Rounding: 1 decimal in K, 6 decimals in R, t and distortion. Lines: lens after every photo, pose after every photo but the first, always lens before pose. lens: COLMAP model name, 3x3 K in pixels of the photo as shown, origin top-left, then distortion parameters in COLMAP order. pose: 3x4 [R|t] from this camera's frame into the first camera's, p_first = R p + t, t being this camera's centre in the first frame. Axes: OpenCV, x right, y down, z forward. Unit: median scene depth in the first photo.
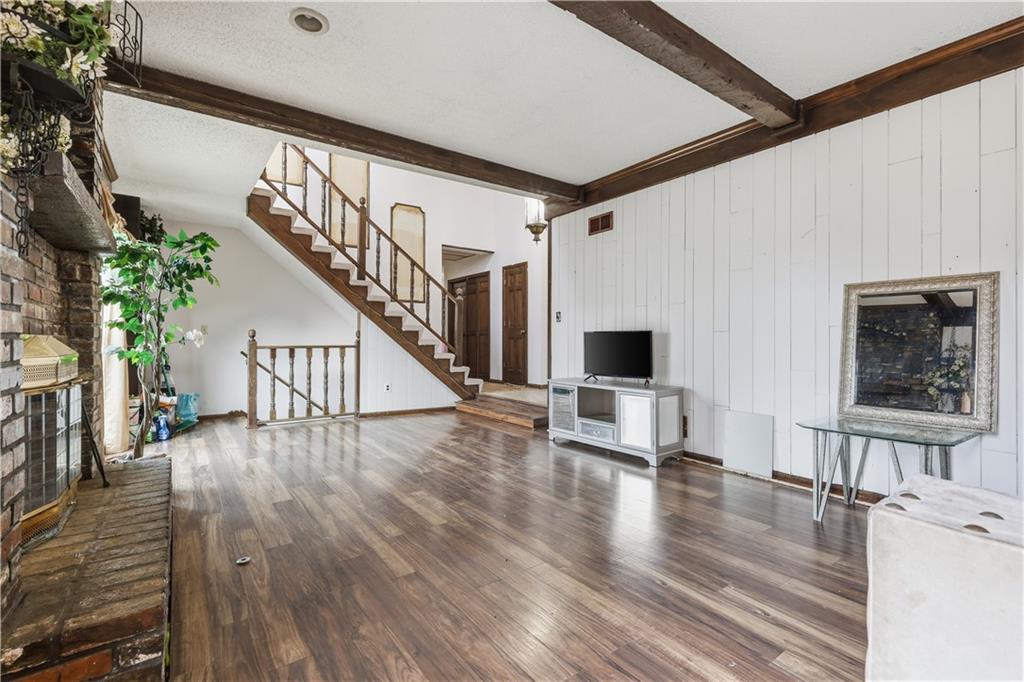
lens RADIAL K [[471.7, 0, 507.0], [0, 471.7, 338.1], [0, 0, 1]] dist [0.004003, -0.000615]
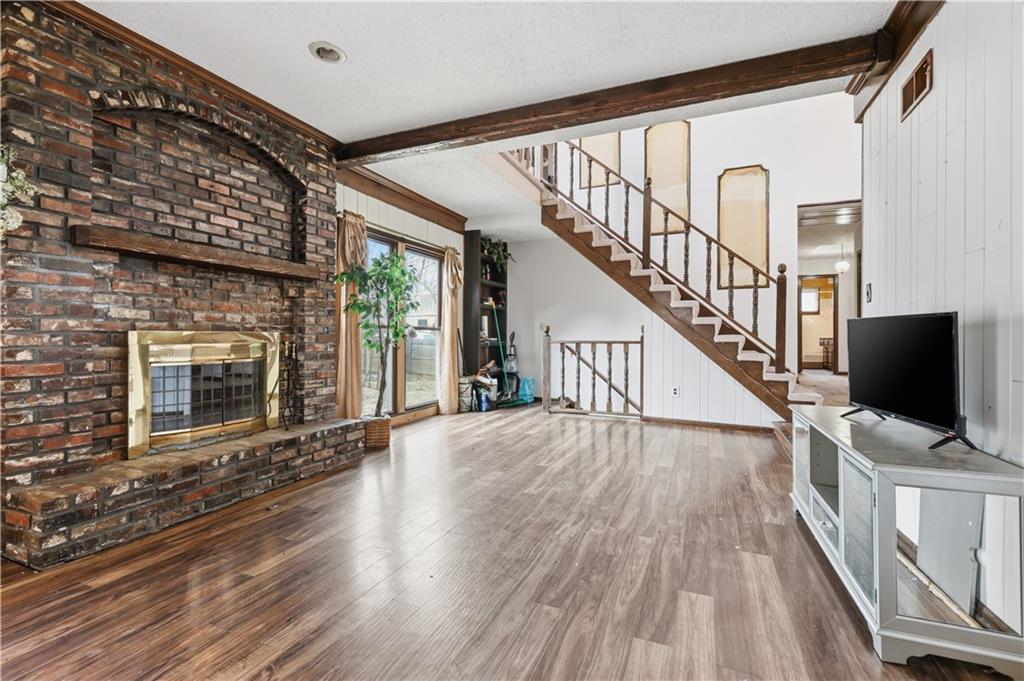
lens RADIAL K [[444.4, 0, 507.9], [0, 444.4, 338.4], [0, 0, 1]] dist [0.002231, 0.000368]
pose [[0.515781, 0.007005, -0.856692, 0.324399], [0.000581, 0.999963, 0.008526, 0.001927], [0.856720, -0.004895, 0.515758, 0.377098]]
